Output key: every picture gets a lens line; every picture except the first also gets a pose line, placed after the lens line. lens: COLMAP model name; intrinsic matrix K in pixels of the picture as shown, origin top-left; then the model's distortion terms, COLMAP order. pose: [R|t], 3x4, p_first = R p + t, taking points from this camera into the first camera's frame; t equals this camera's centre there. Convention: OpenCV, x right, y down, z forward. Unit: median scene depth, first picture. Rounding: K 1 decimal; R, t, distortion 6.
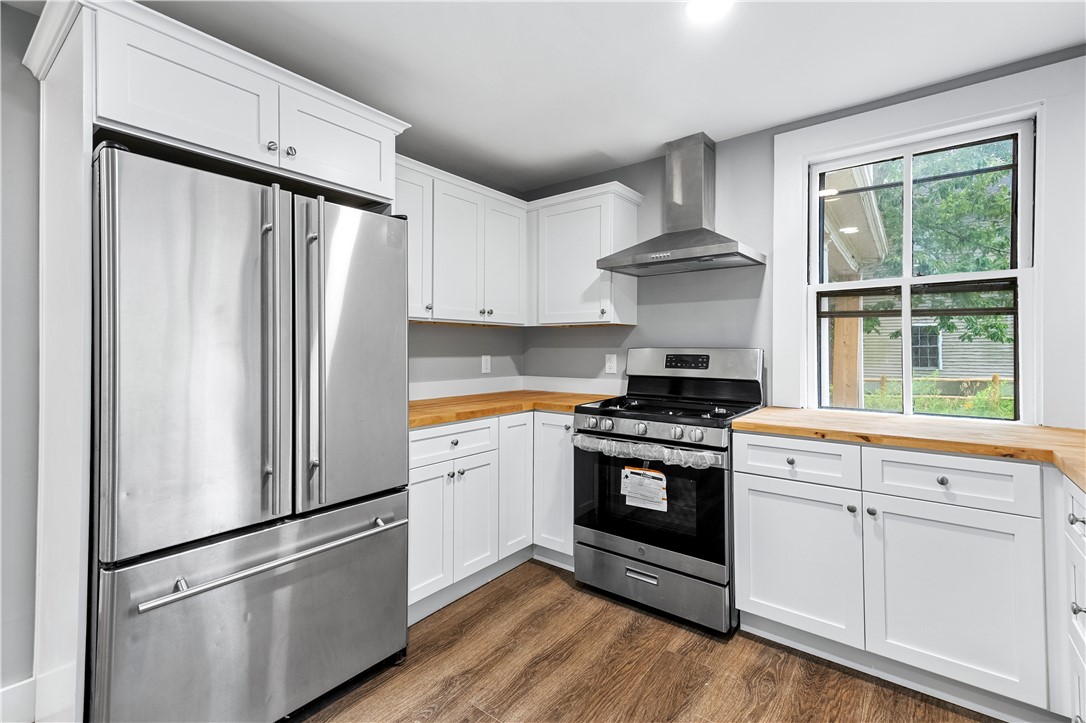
lens RADIAL K [[488.2, 0, 542.2], [0, 488.2, 341.7], [0, 0, 1]] dist [0.017139, 0.001384]
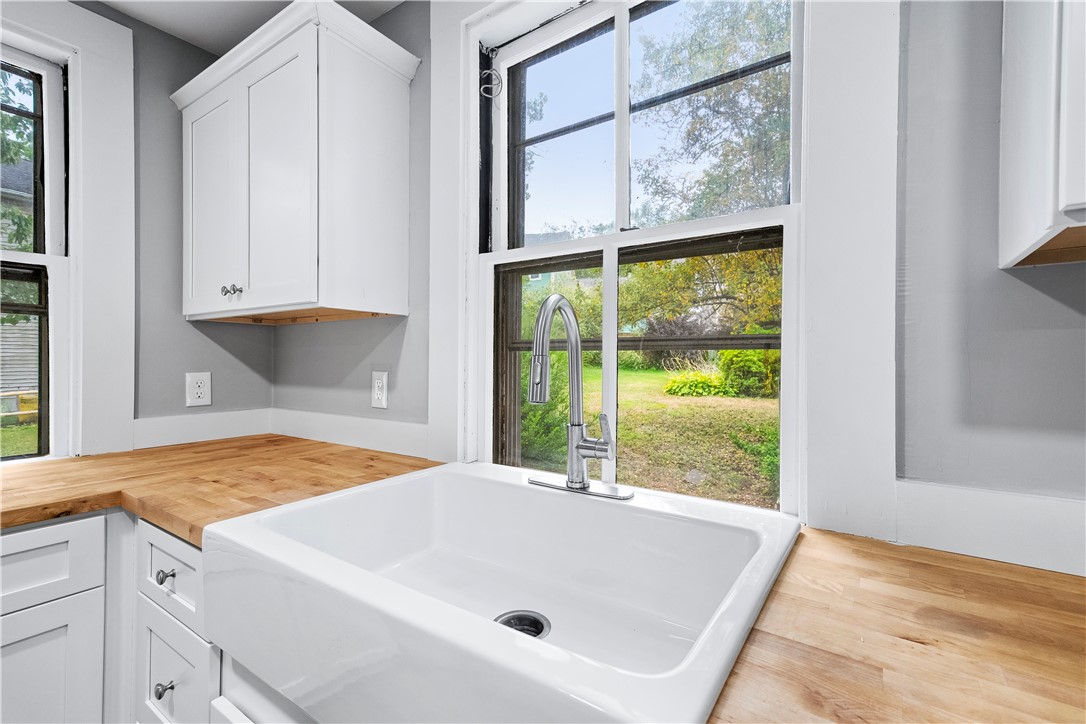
lens RADIAL K [[488.2, 0, 546.5], [0, 488.2, 358.5], [0, 0, 1]] dist [0.017139, 0.001384]
pose [[-0.049720, 0.001288, 0.998762, 0.209929], [-0.007946, 0.999967, -0.001685, 0.008686], [-0.998732, -0.008020, -0.049708, 0.357528]]
